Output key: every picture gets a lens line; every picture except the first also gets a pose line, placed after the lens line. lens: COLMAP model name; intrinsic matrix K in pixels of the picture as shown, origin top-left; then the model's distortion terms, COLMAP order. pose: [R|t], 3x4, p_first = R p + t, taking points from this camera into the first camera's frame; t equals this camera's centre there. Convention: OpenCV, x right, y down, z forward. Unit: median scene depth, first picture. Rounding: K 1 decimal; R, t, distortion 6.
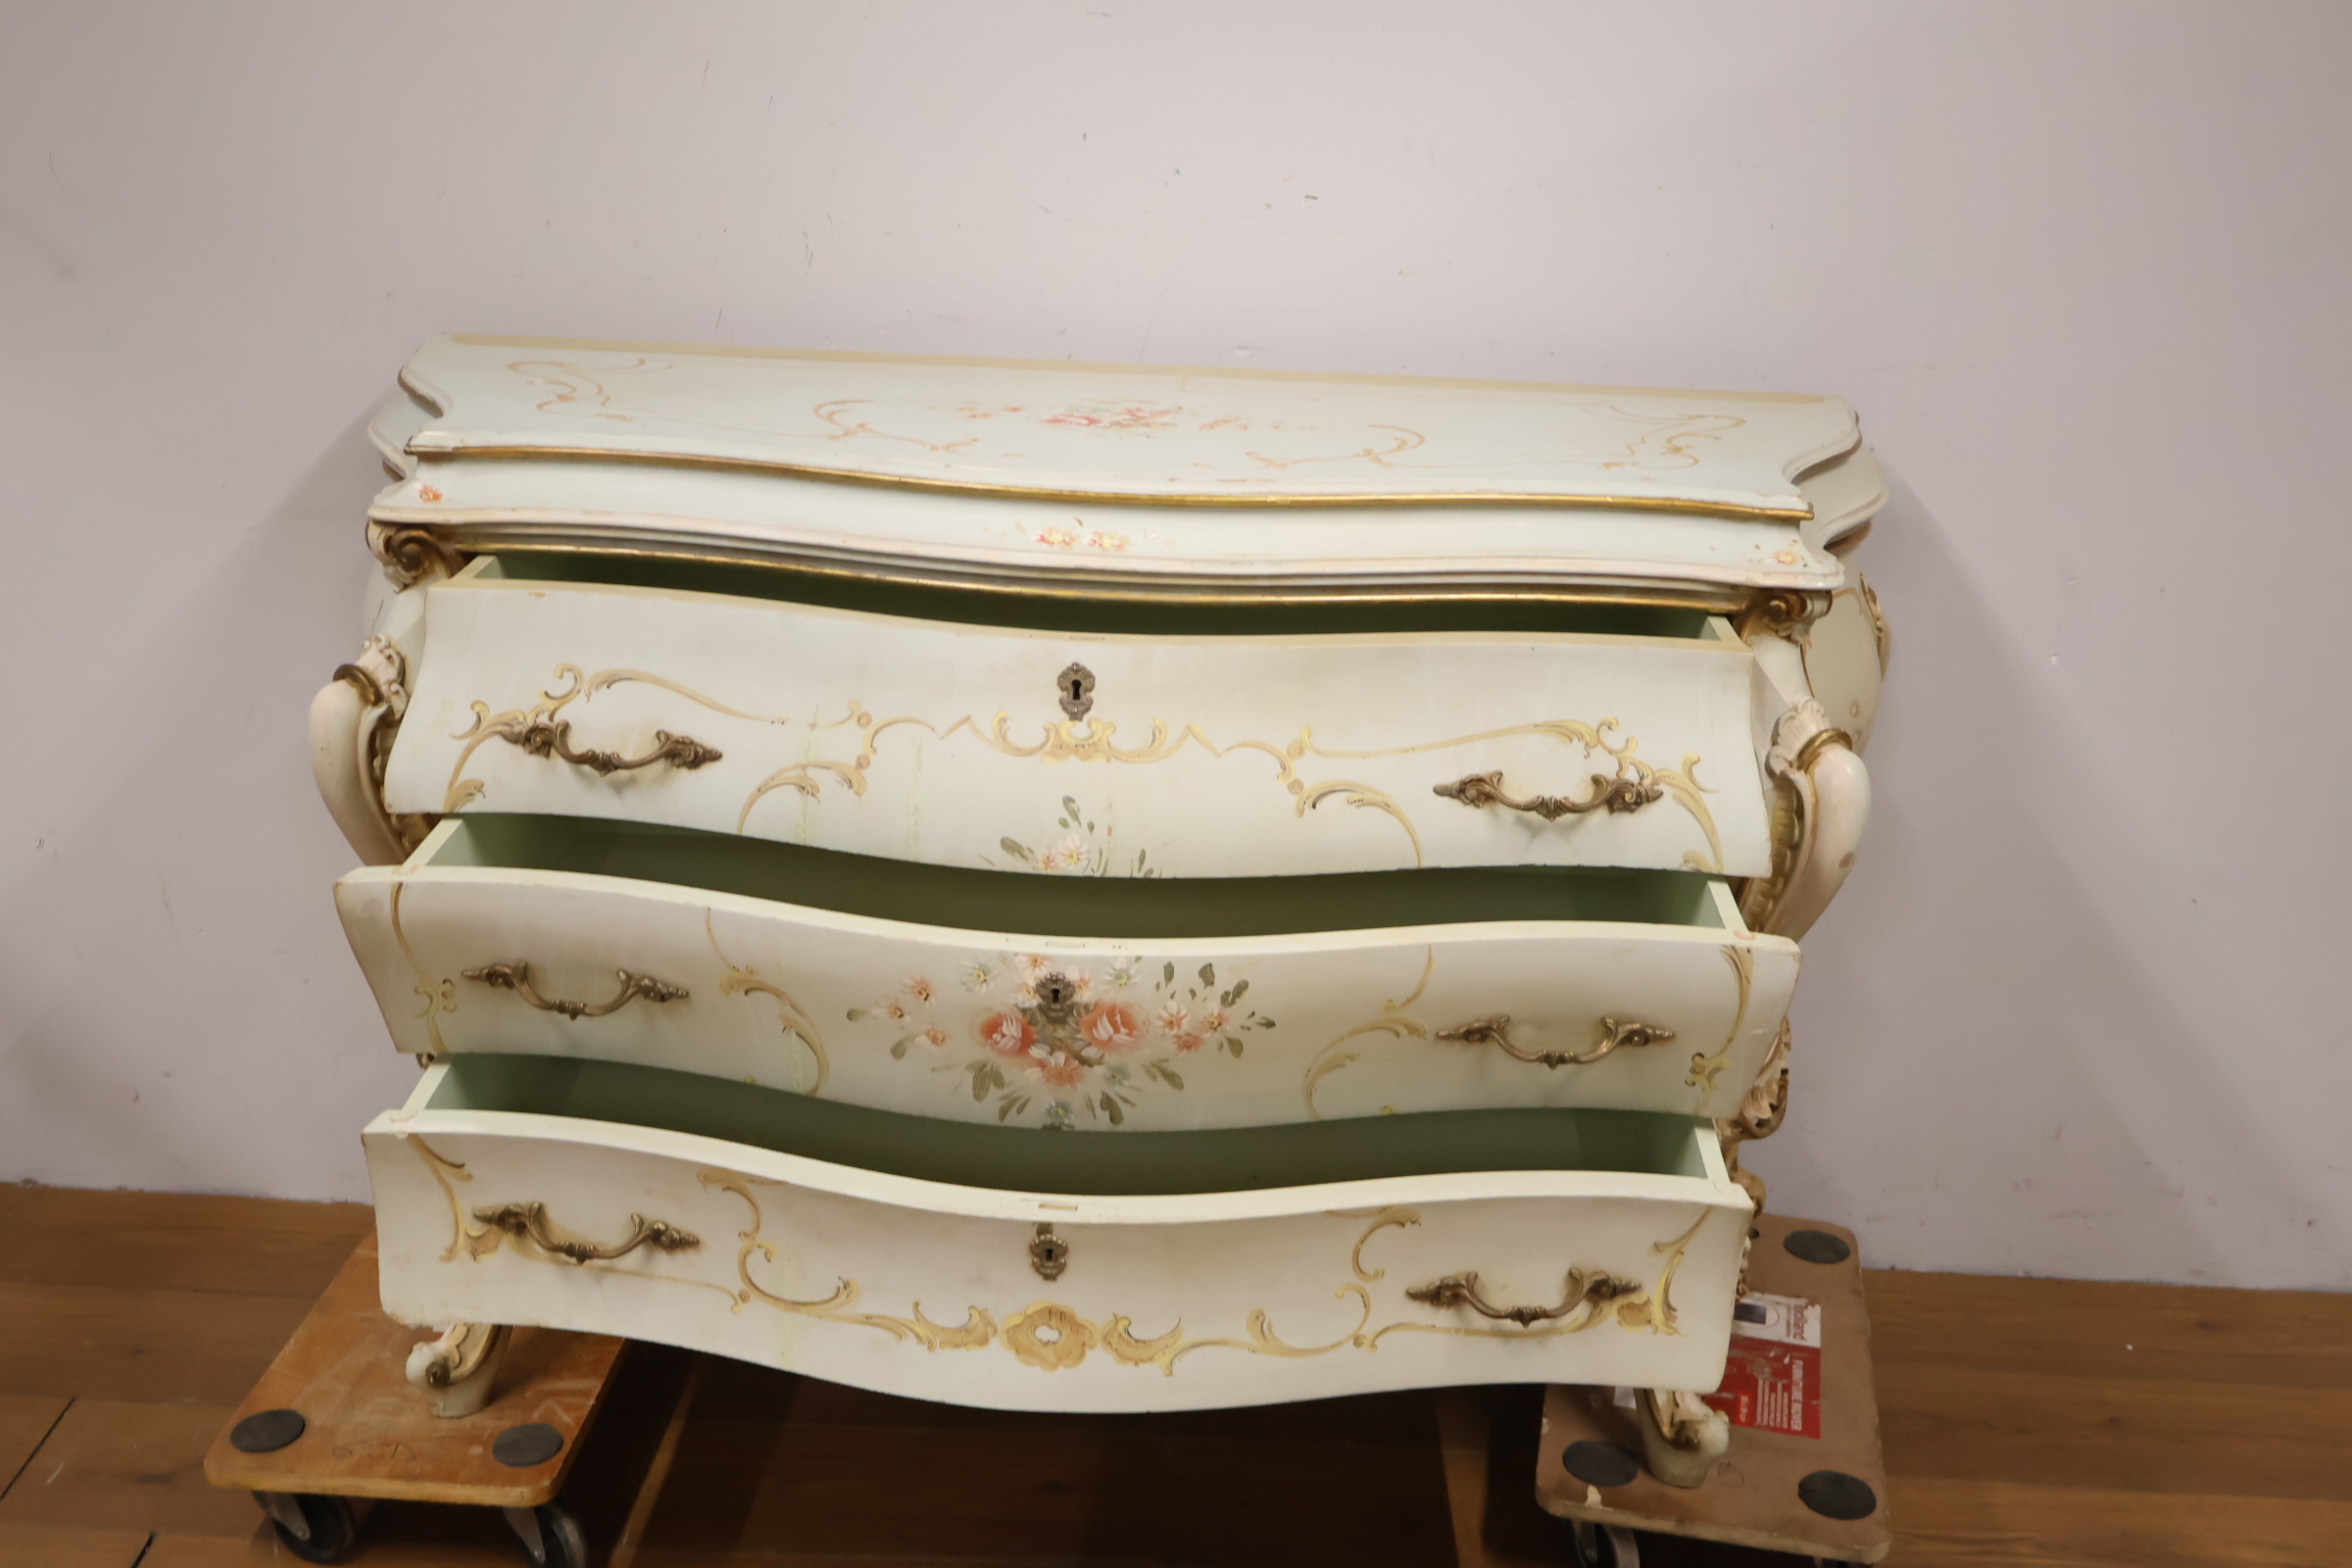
lens RADIAL K [[2601.2, 0, 1184.2], [0, 2601.2, 783.4], [0, 0, 1]] dist [0.005399, -0.011476]
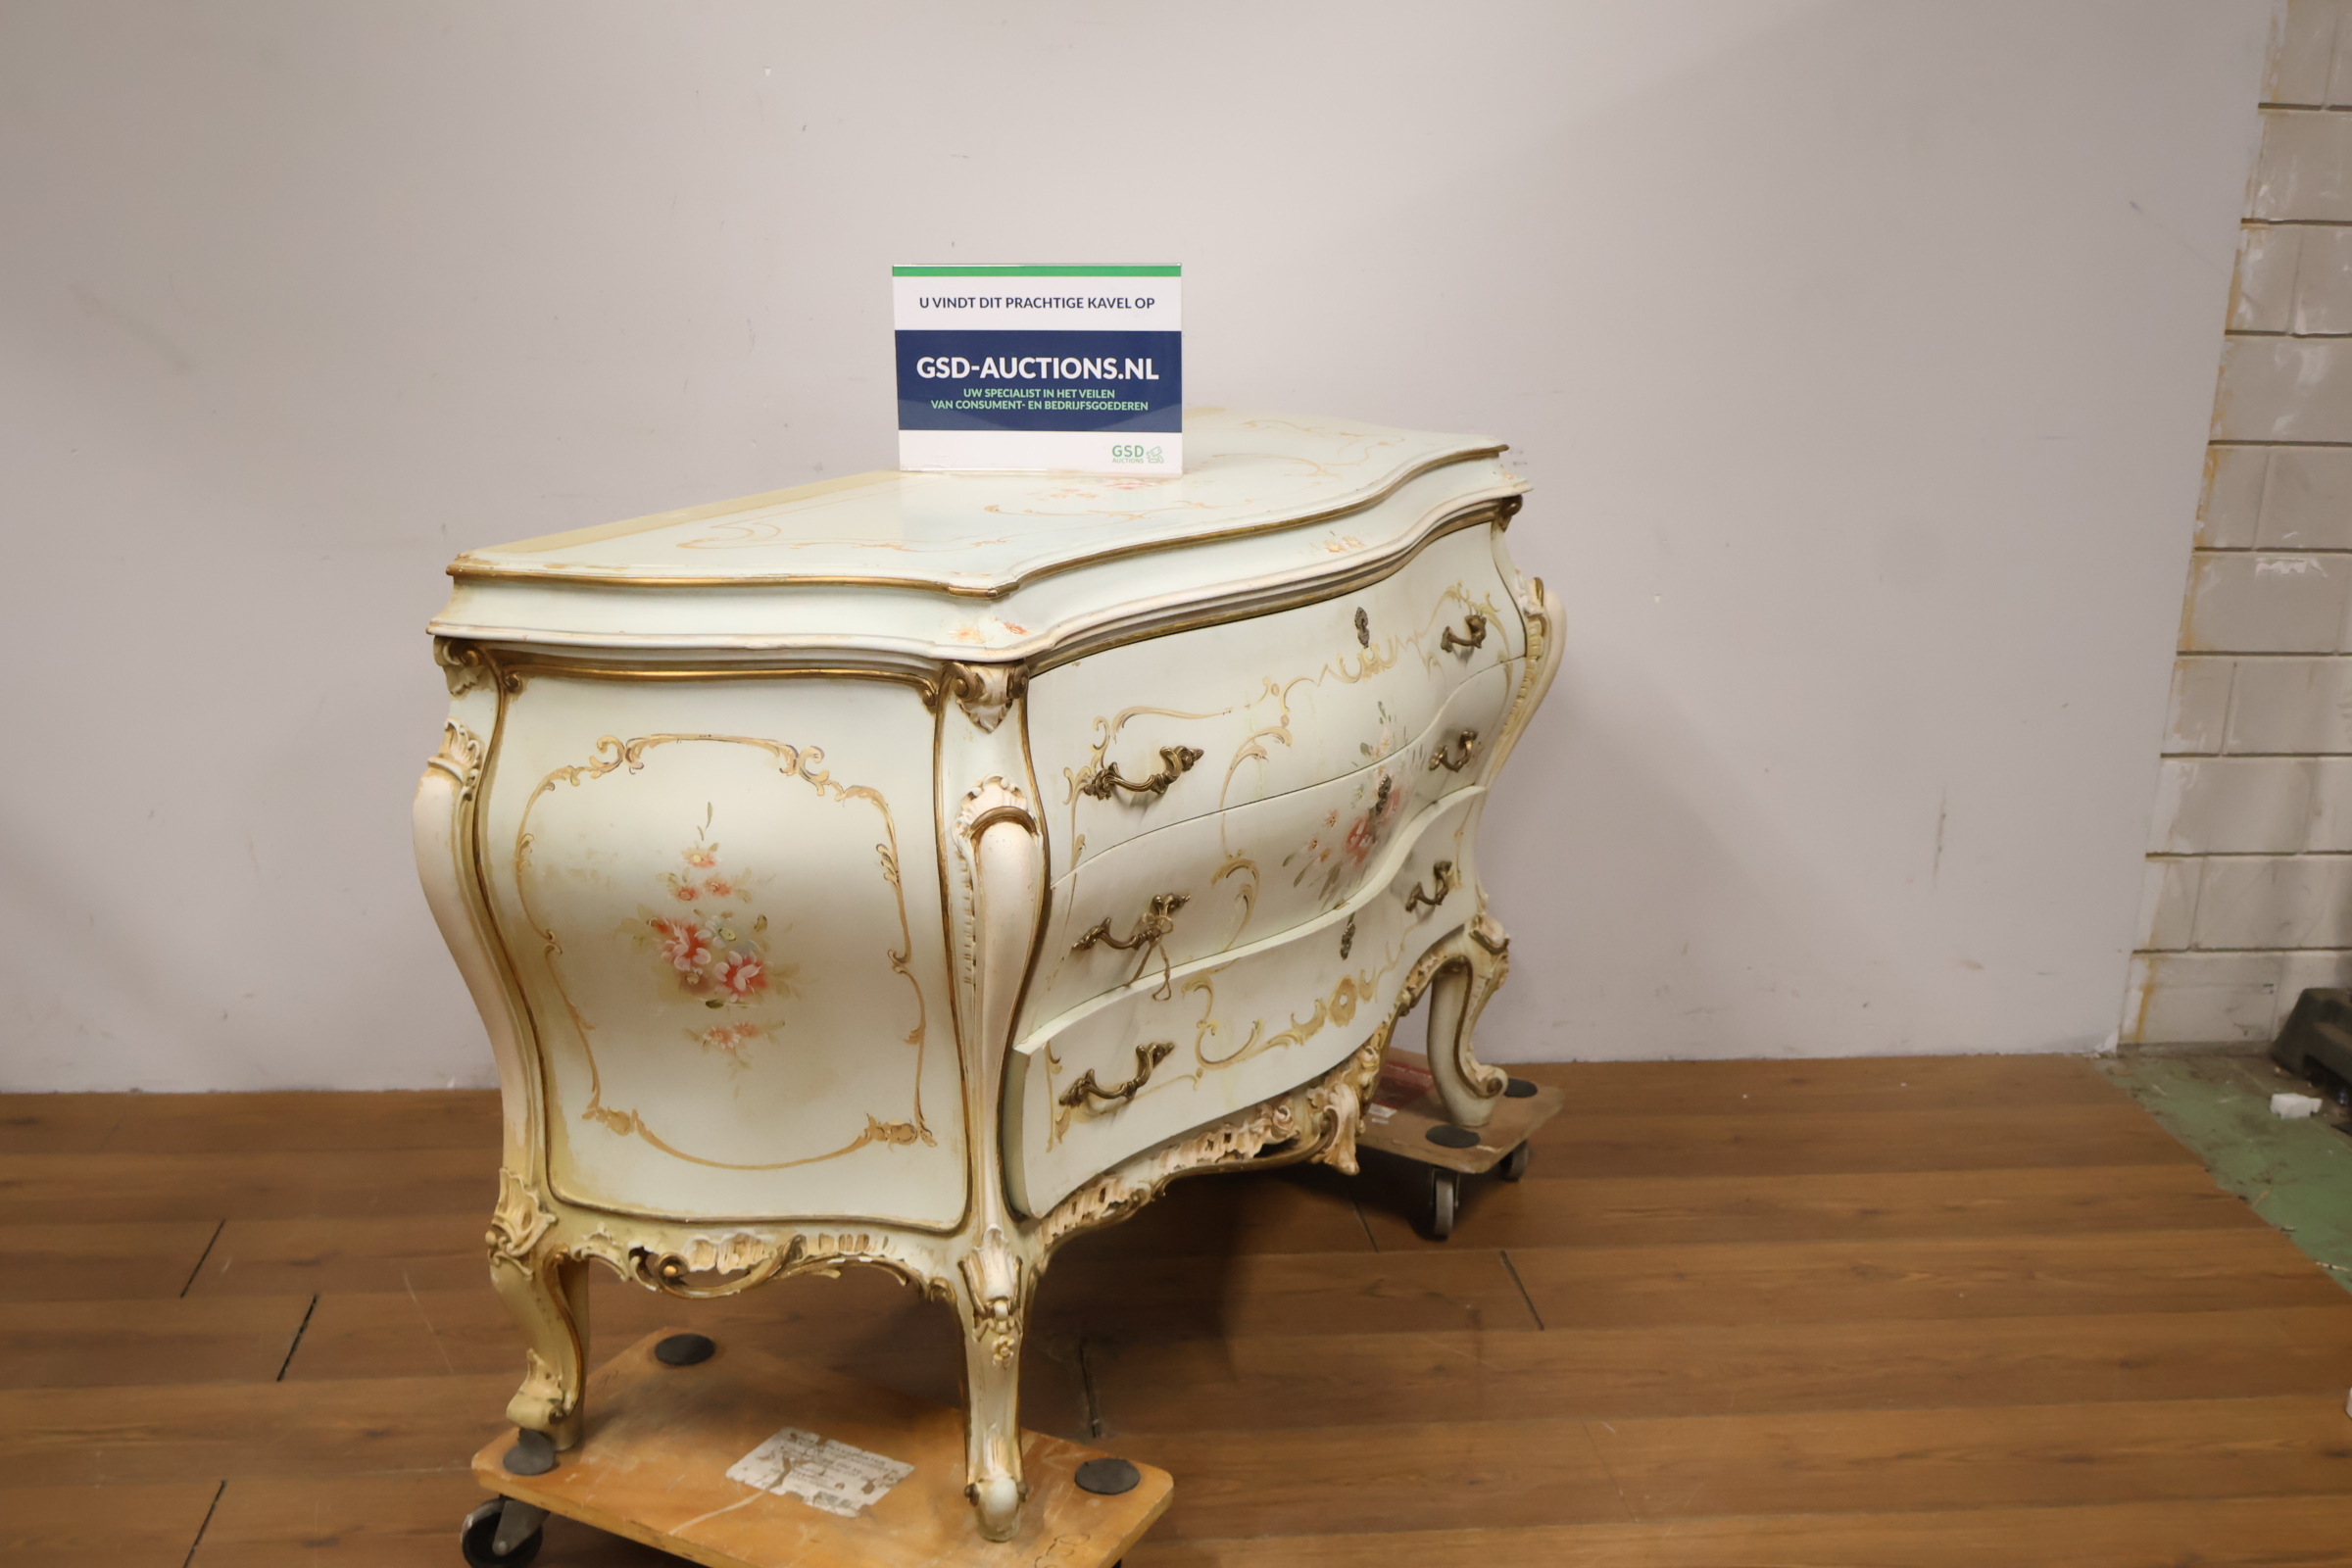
lens RADIAL K [[2523.5, 0, 1167.6], [0, 2523.5, 789.7], [0, 0, 1]] dist [-0.014145, 0.007773]
pose [[0.458251, -0.266081, 0.848060, -1.199812], [0.298506, 0.944793, 0.135133, -0.159618], [-0.837198, 0.191226, 0.512379, 0.408906]]
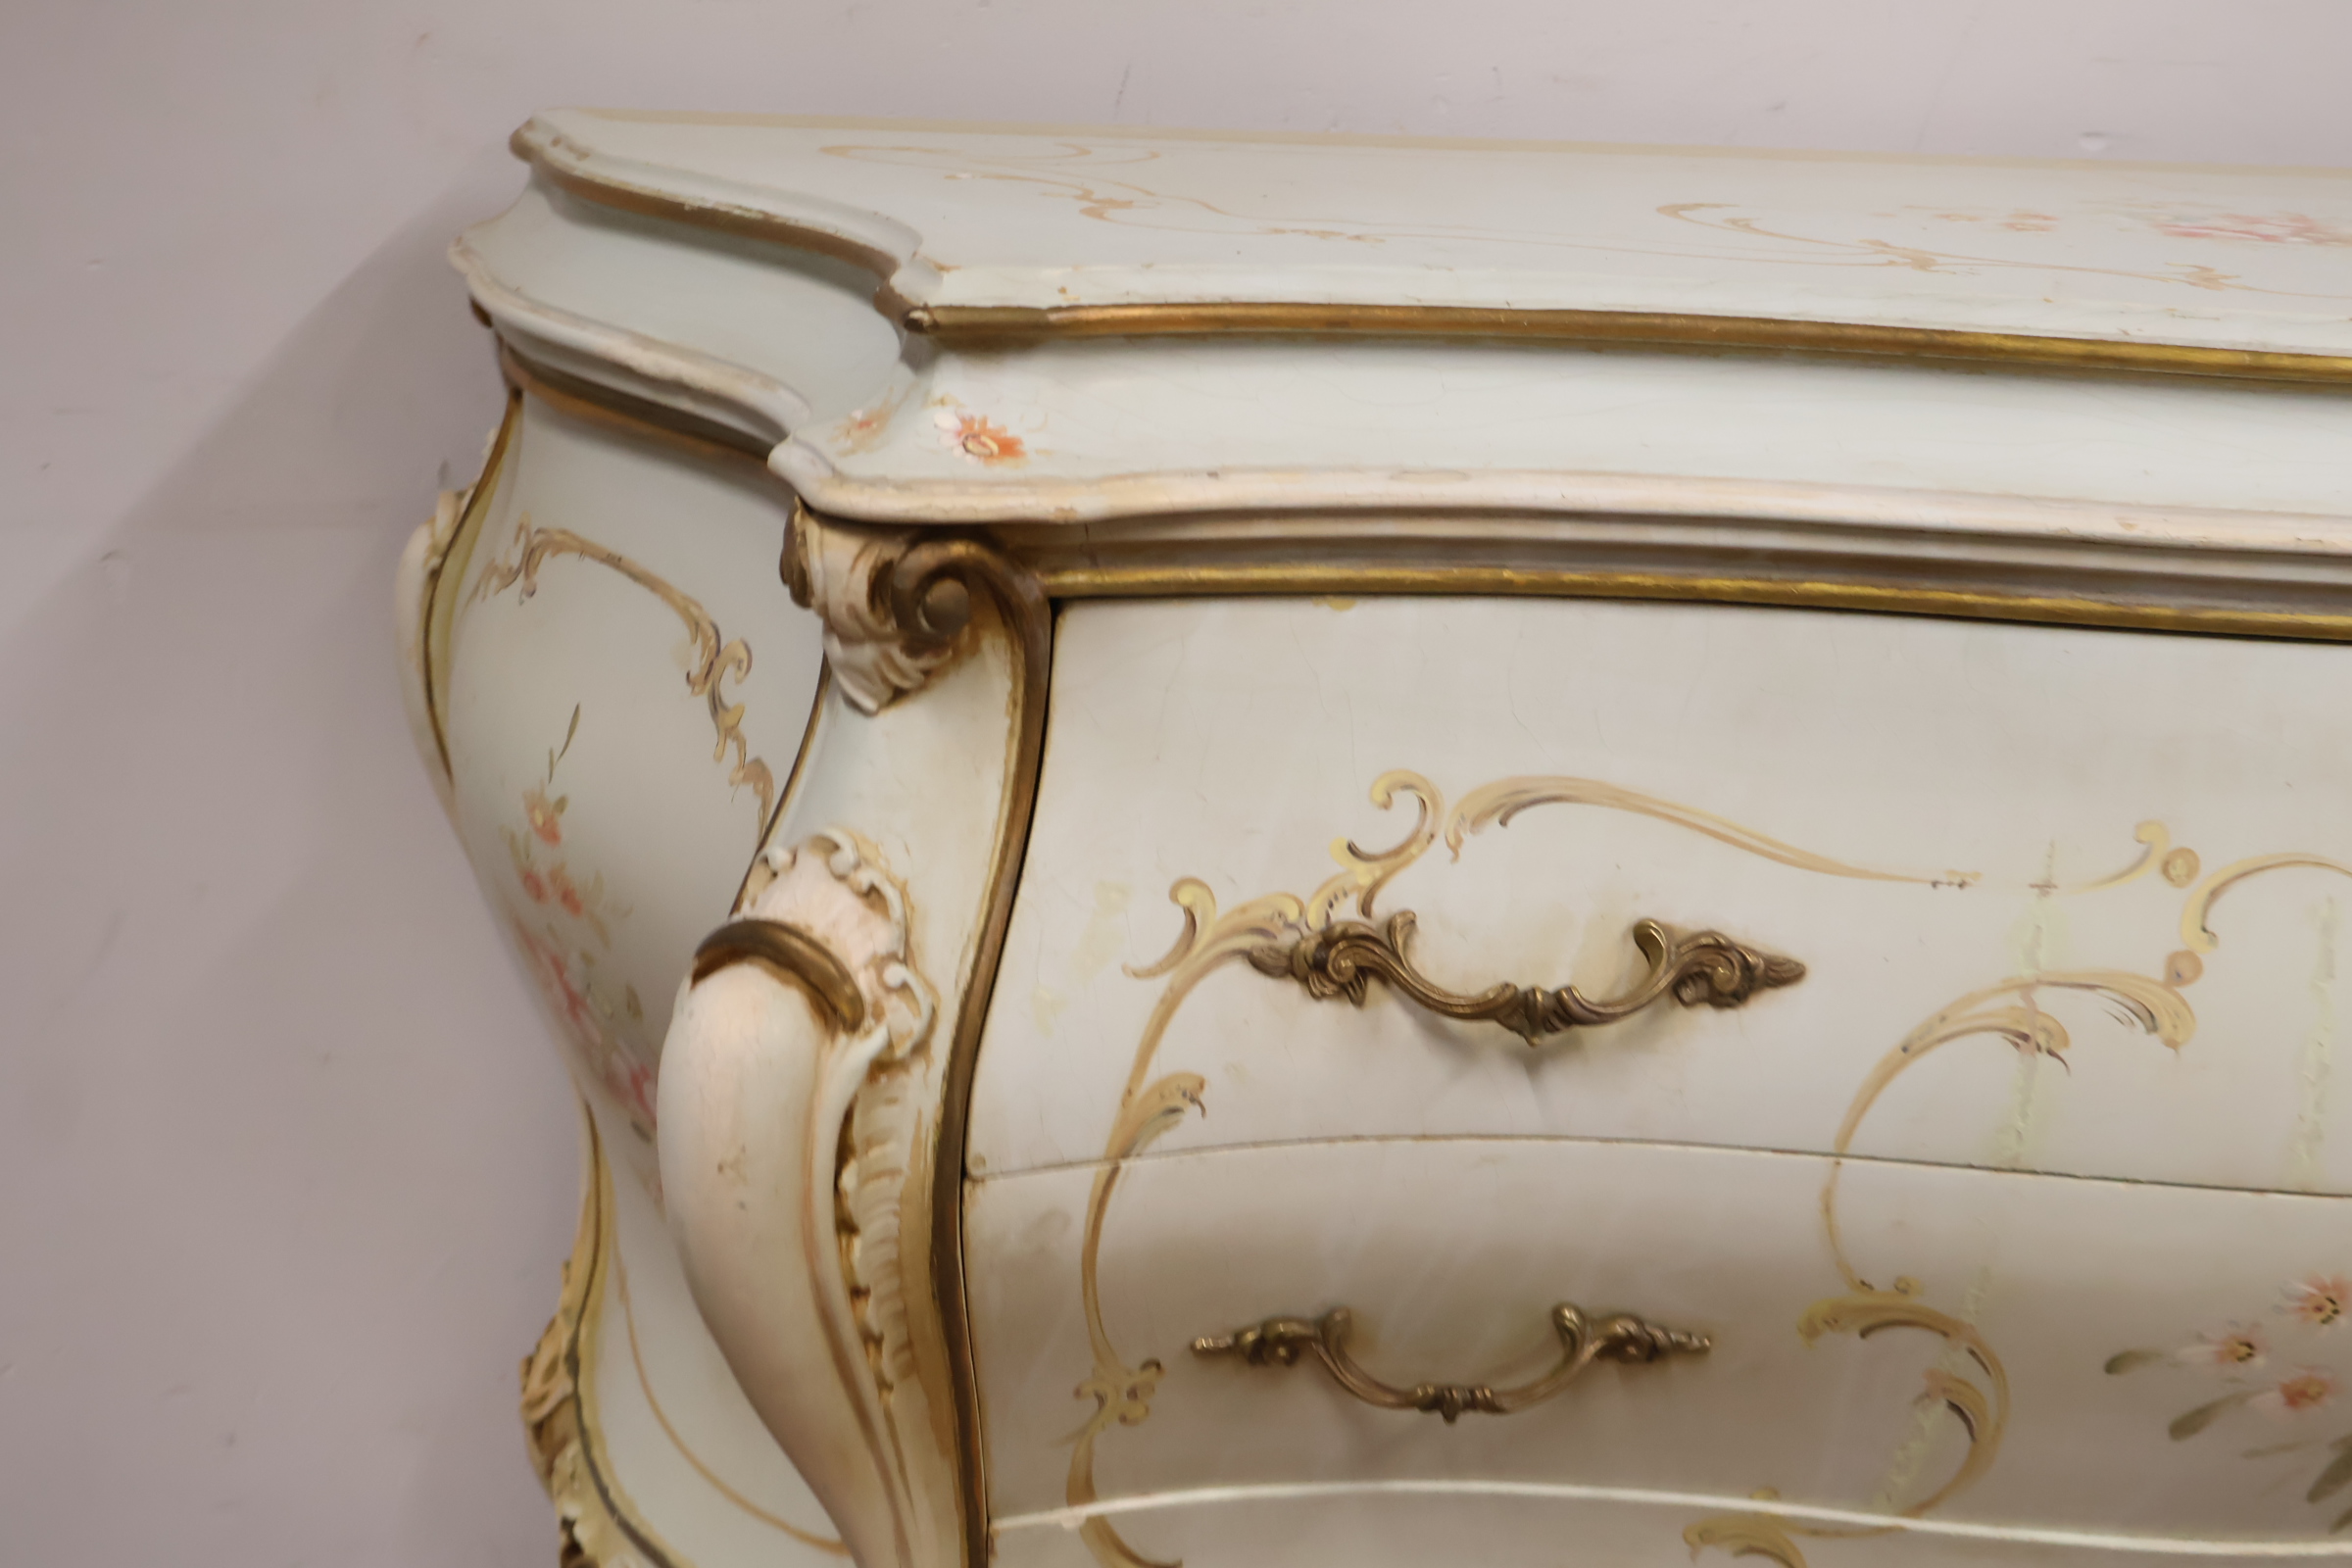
lens RADIAL K [[2699.2, 0, 1153.9], [0, 2699.2, 781.0], [0, 0, 1]] dist [-0.006244, 0.005081]
pose [[0.972720, -0.065960, 0.222409, -0.372250], [0.060555, 0.997682, 0.031040, -0.060496], [-0.223941, -0.016725, 0.974459, 0.607080]]
